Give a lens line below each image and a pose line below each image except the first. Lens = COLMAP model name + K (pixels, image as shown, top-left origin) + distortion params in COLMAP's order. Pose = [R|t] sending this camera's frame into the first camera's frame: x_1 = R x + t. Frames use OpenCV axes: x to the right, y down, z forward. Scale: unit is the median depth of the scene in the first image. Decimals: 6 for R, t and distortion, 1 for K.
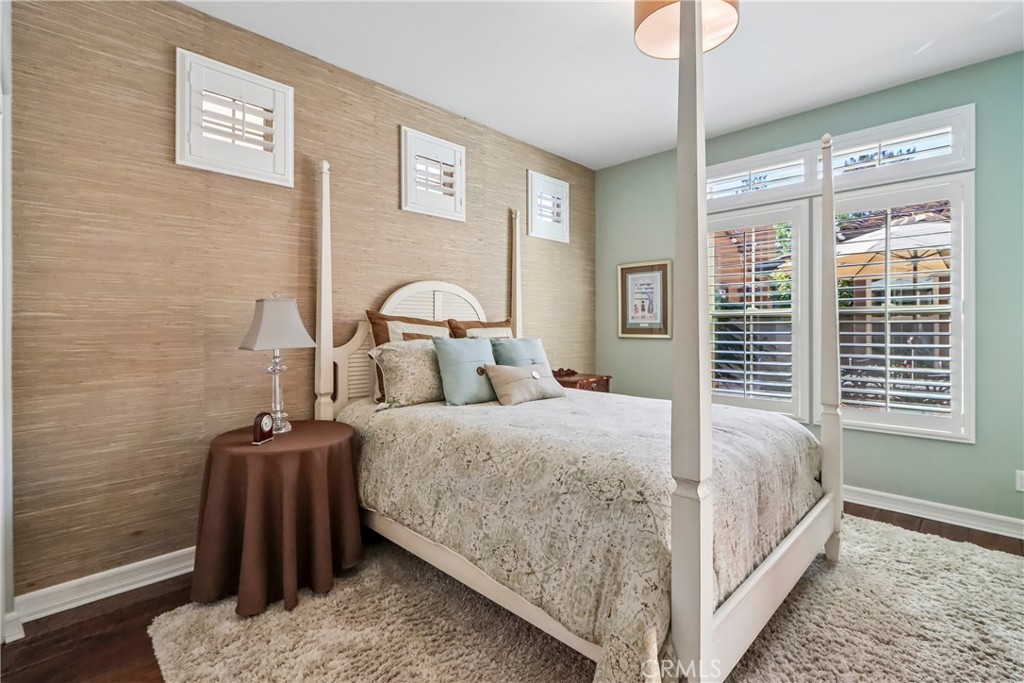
lens RADIAL K [[473.2, 0, 513.3], [0, 473.2, 333.1], [0, 0, 1]] dist [0.002853, 0.000422]
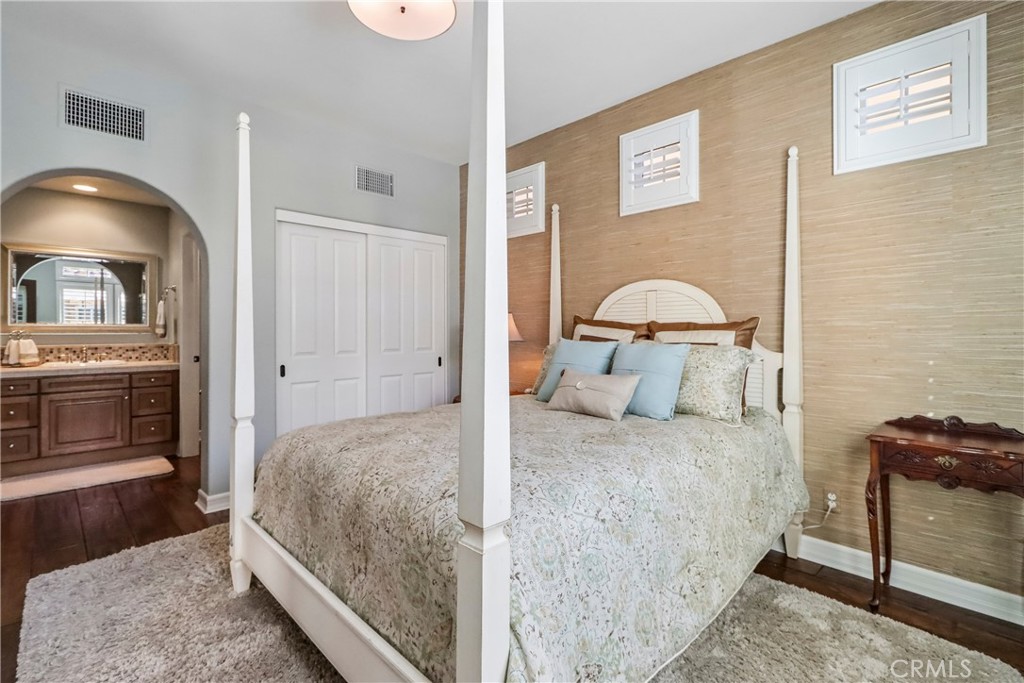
lens RADIAL K [[473.2, 0, 513.3], [0, 473.2, 336.0], [0, 0, 1]] dist [0.002853, 0.000422]
pose [[-0.003582, 0.005156, -0.999980, 0.766762], [-0.019599, 0.999794, 0.005225, -0.000580], [0.999802, 0.019618, -0.003480, 0.741939]]
